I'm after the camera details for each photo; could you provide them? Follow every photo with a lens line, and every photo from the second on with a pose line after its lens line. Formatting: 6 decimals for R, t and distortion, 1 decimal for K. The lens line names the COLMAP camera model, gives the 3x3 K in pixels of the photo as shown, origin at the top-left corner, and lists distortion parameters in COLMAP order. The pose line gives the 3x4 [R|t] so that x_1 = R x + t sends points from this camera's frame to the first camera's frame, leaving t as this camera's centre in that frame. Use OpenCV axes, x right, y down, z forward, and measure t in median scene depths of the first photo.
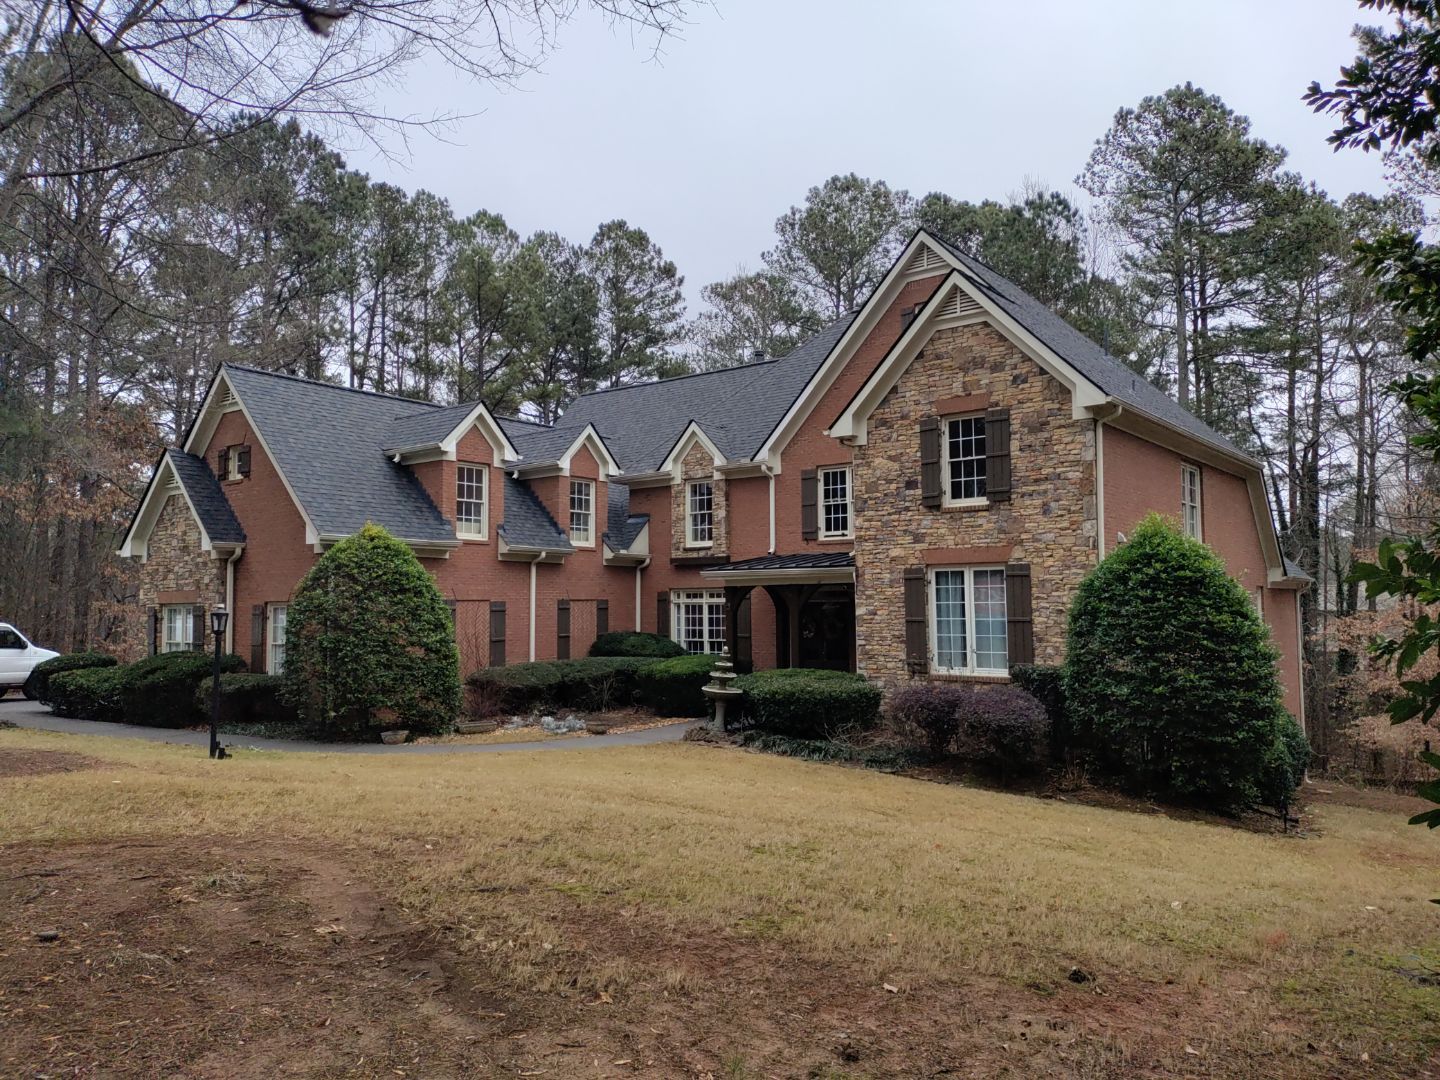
lens RADIAL K [[1065.2, 0, 727.2], [0, 1065.2, 540.9], [0, 0, 1]] dist [0.047413, -0.045603]
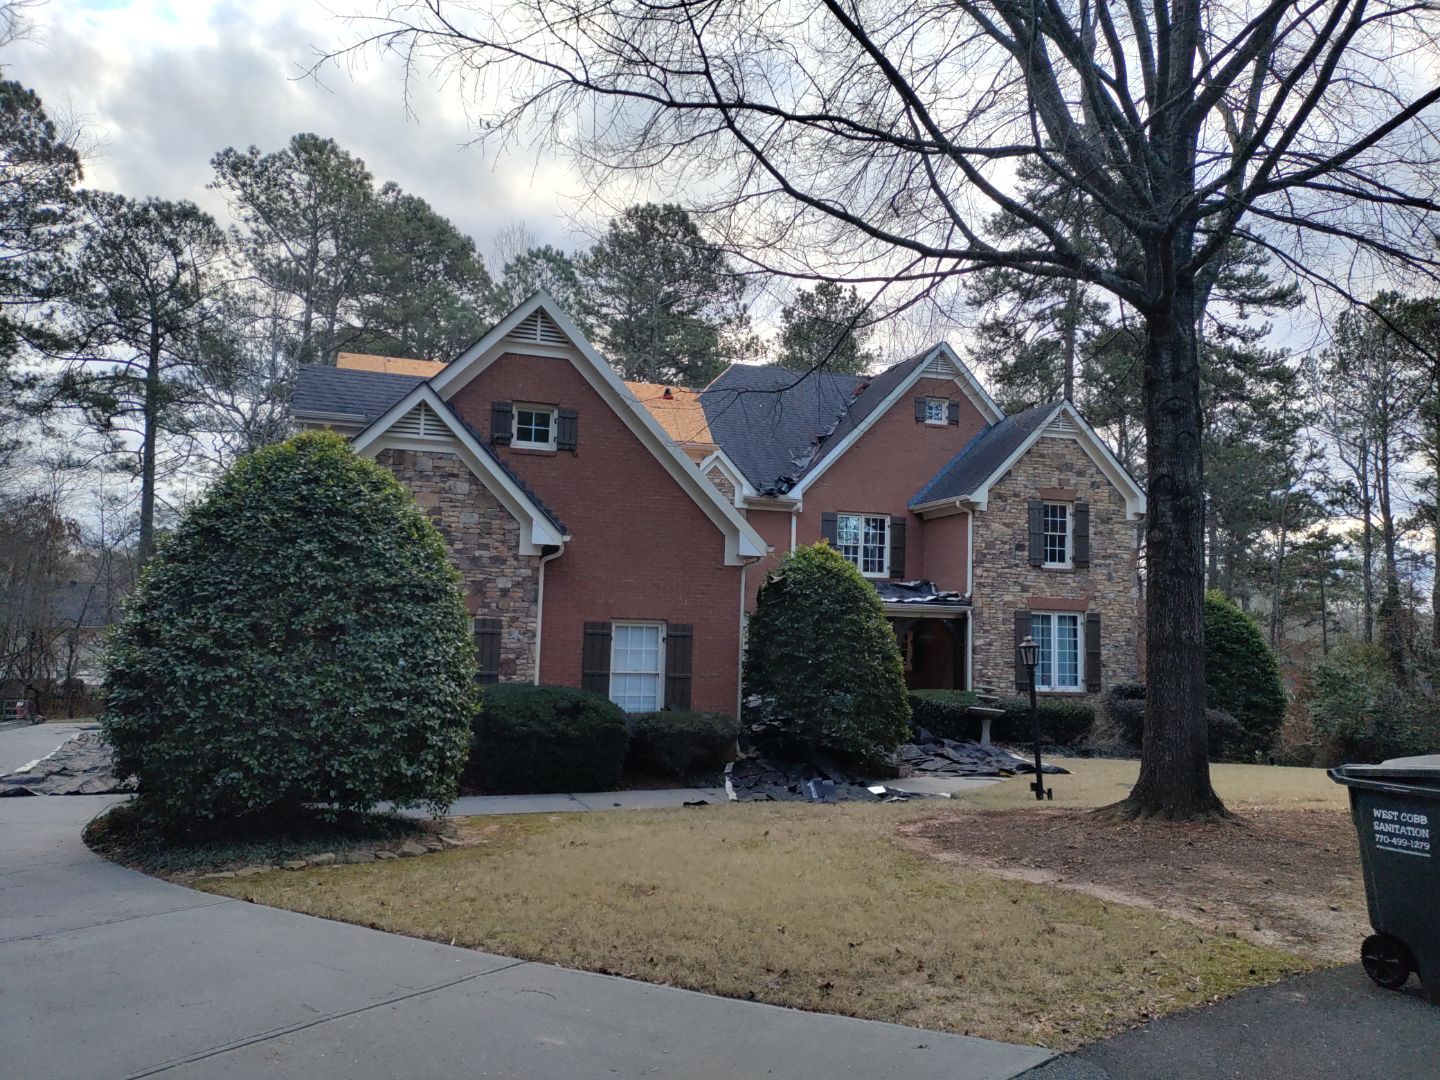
lens RADIAL K [[1045.6, 0, 723.3], [0, 1045.6, 538.8], [0, 0, 1]] dist [0.118907, -0.133049]
pose [[0.570923, 0.090702, 0.815978, -1.023969], [-0.083023, 0.995162, -0.052530, 0.033145], [-0.816795, -0.037755, 0.575692, 0.508056]]
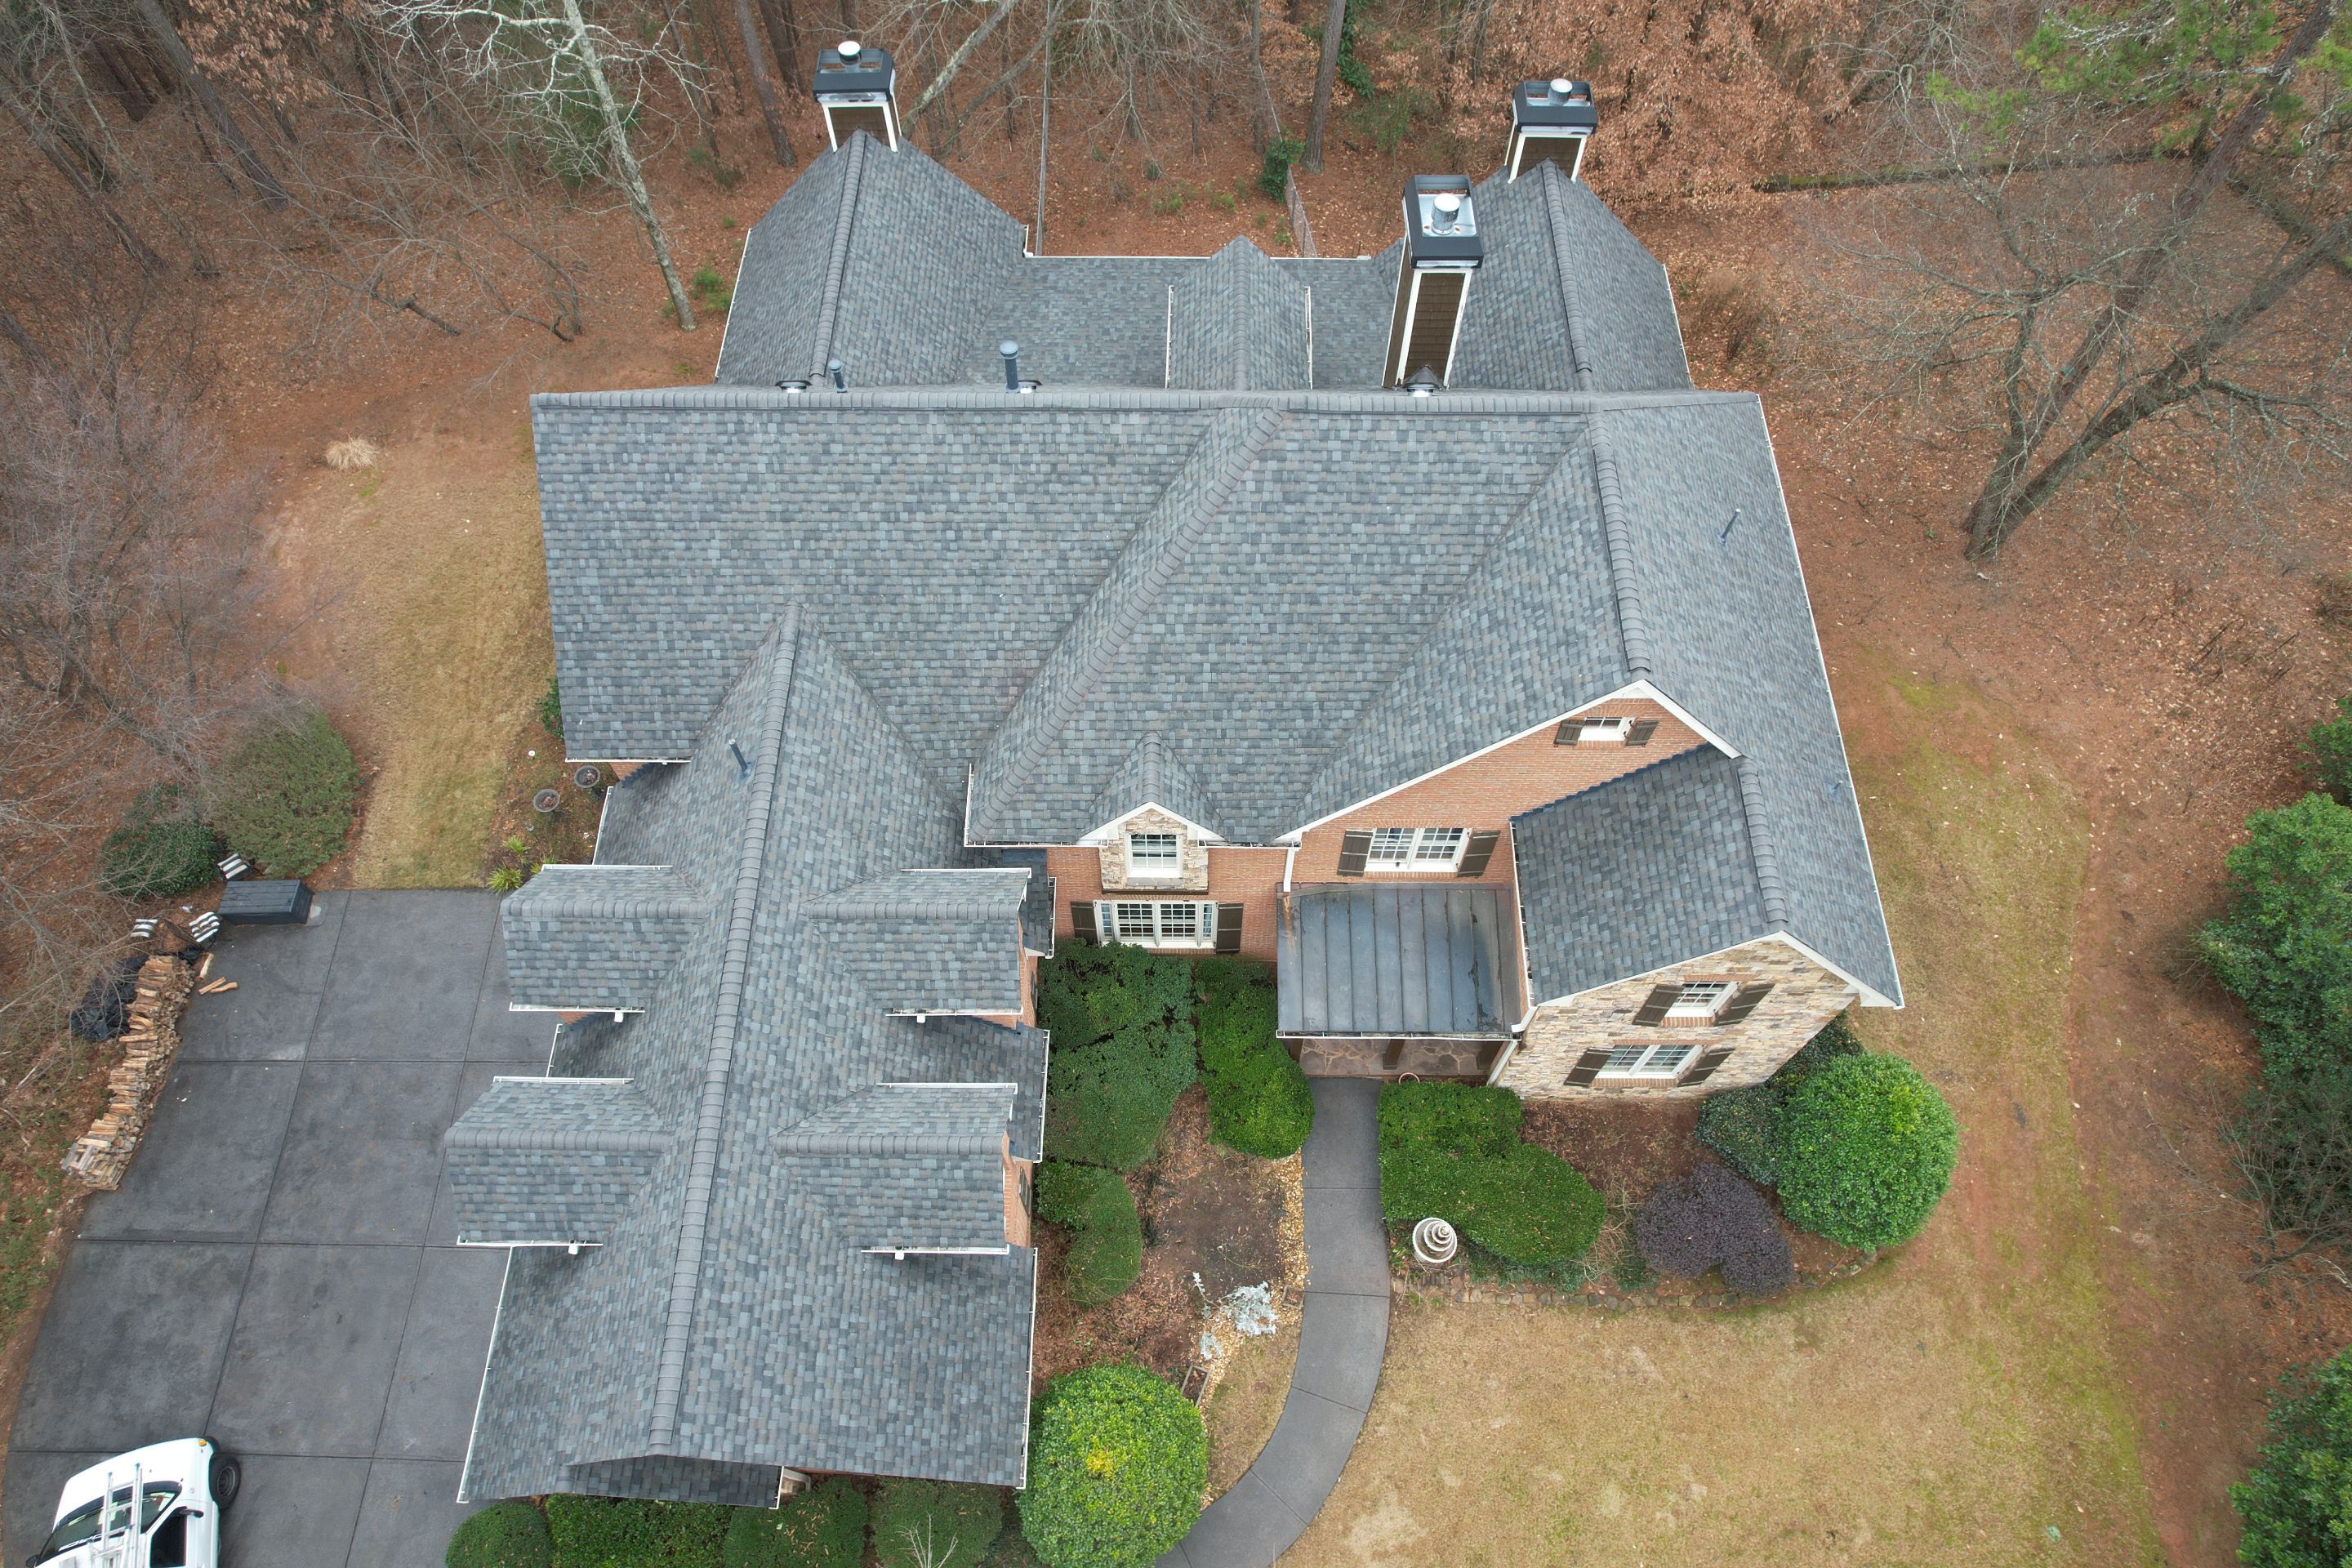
lens RADIAL K [[1497.0, 0, 1198.2], [0, 1497.0, 783.7], [0, 0, 1]] dist [-0.081724, 0.082063]
pose [[0.794525, -0.525957, 0.303479, -0.312936], [-0.049500, 0.442012, 0.895642, -1.047435], [-0.605210, -0.726632, 0.325155, 0.882022]]
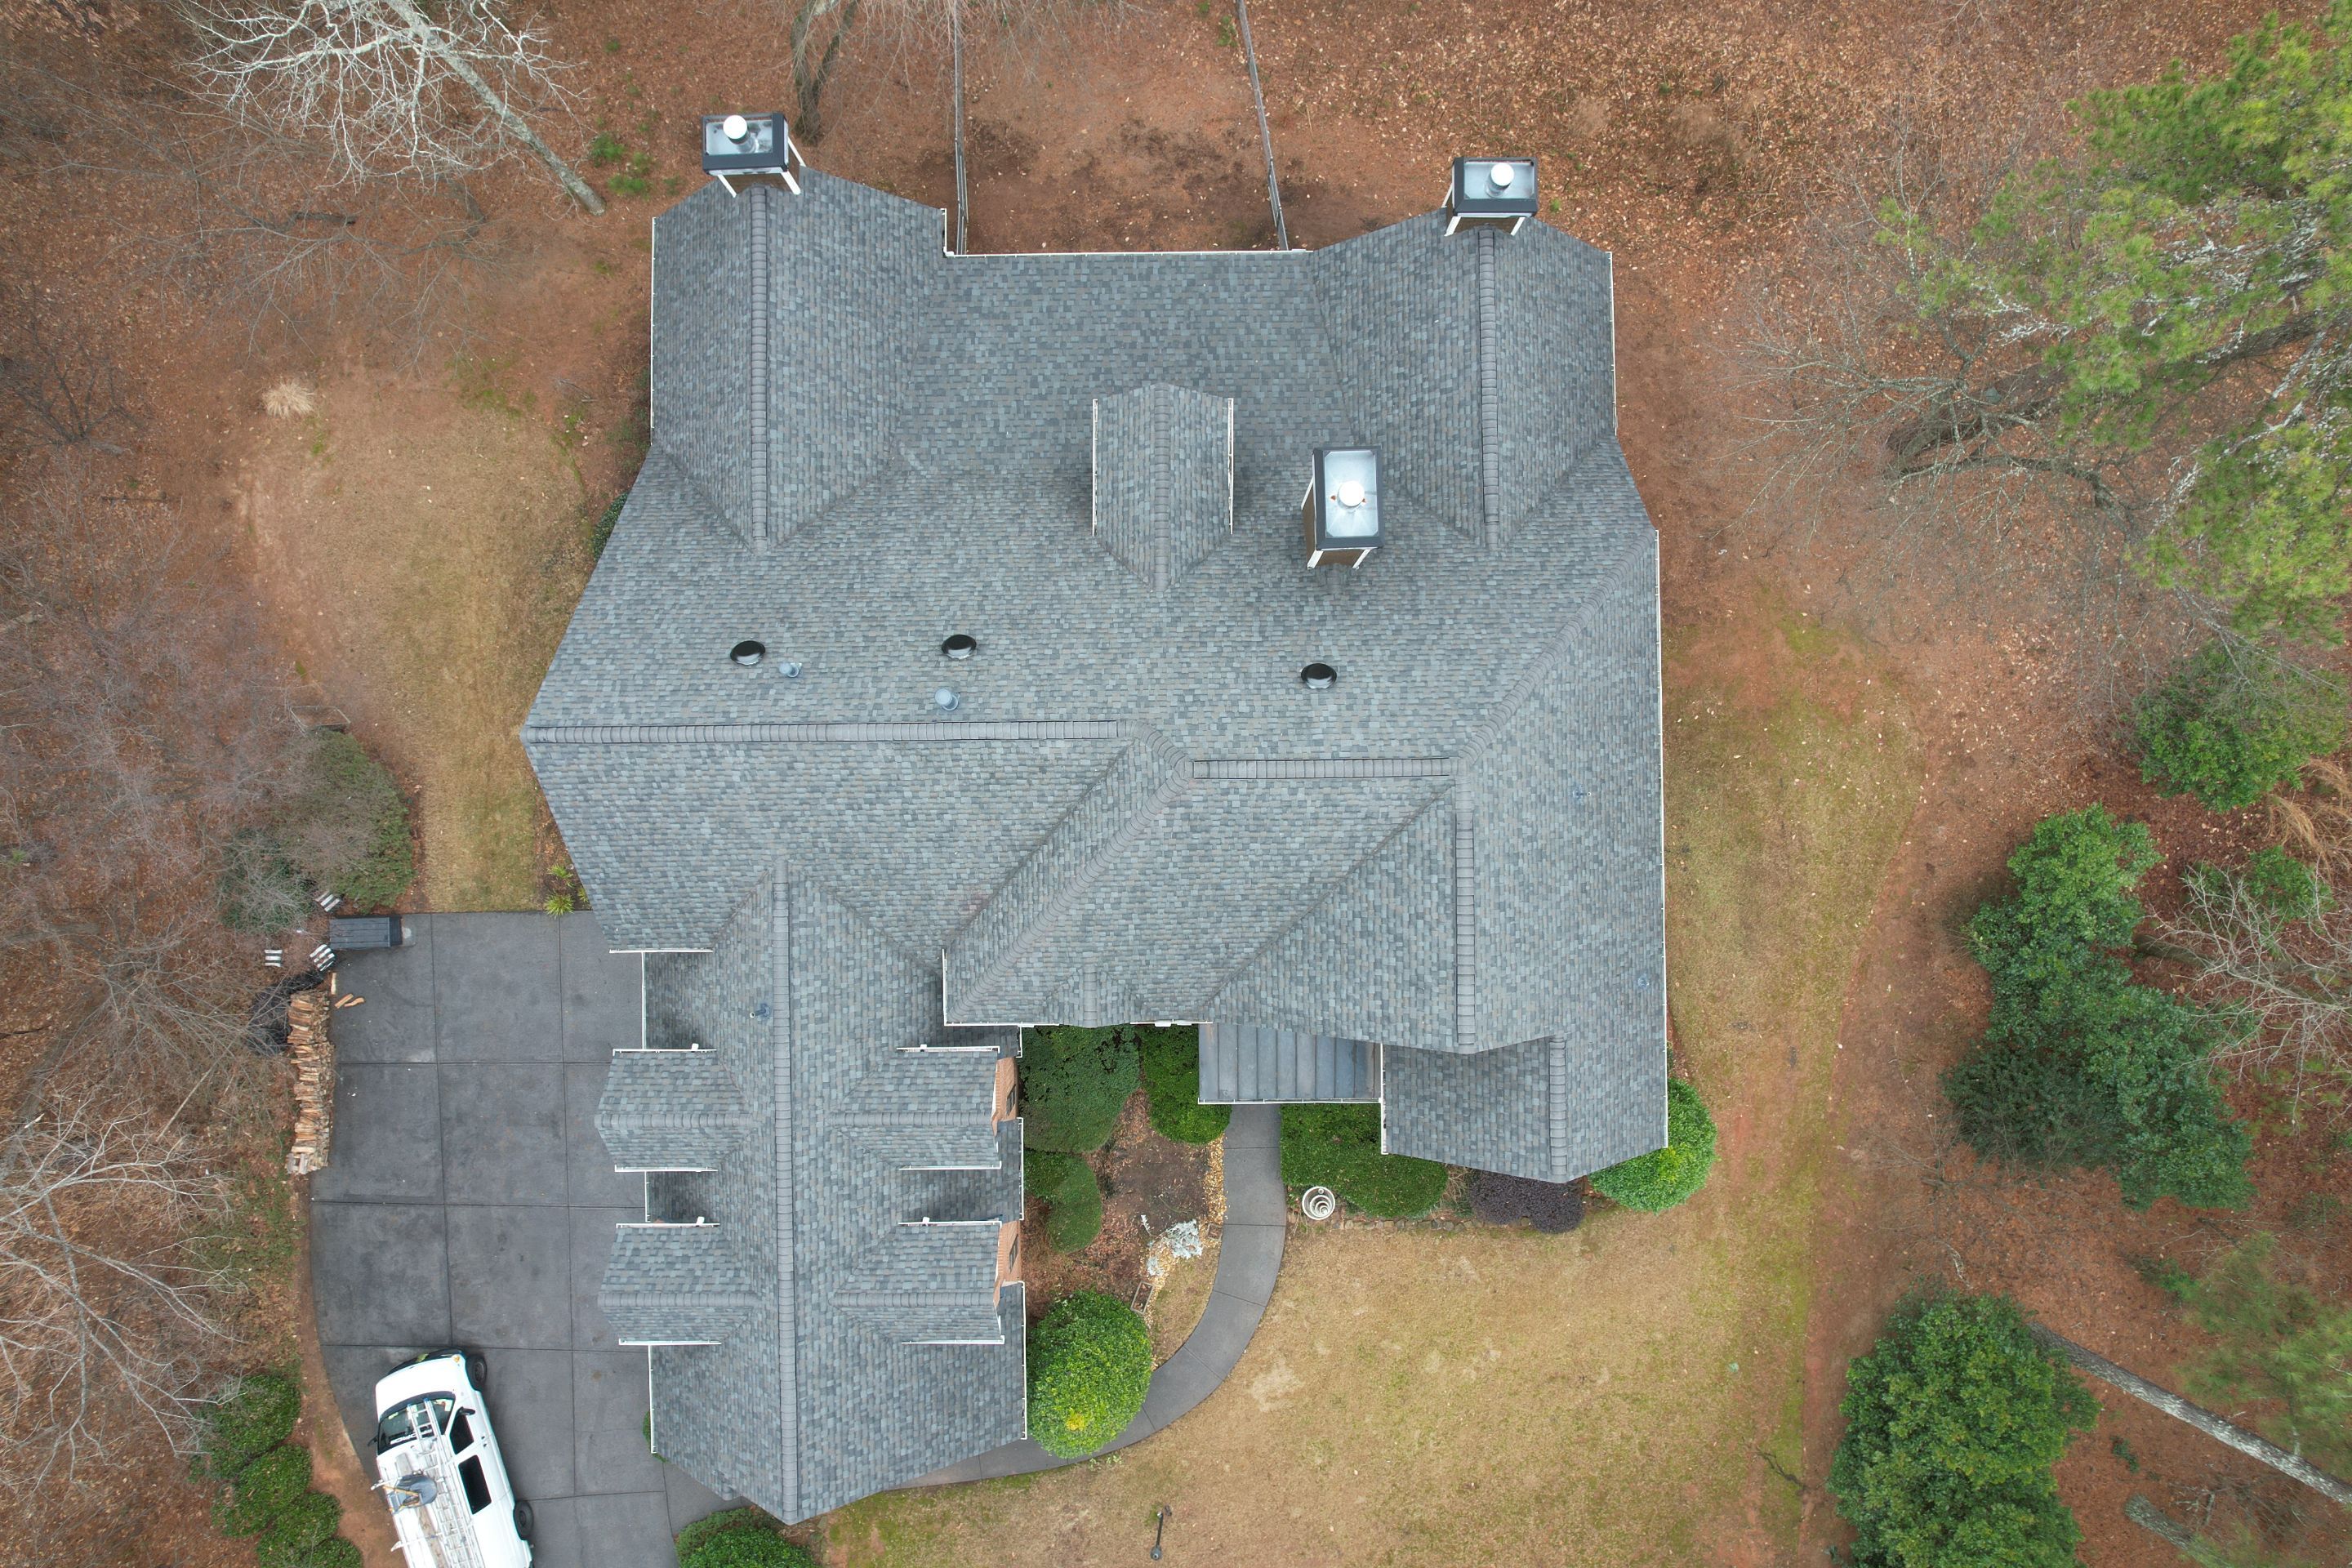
lens RADIAL K [[1497.0, 0, 1198.2], [0, 1497.0, 783.7], [0, 0, 1]] dist [-0.081724, 0.082063]
pose [[0.785333, -0.618686, 0.021909, 0.133548], [-0.052081, -0.030763, 0.998169, -1.402445], [-0.616879, -0.785036, -0.056381, 1.397439]]
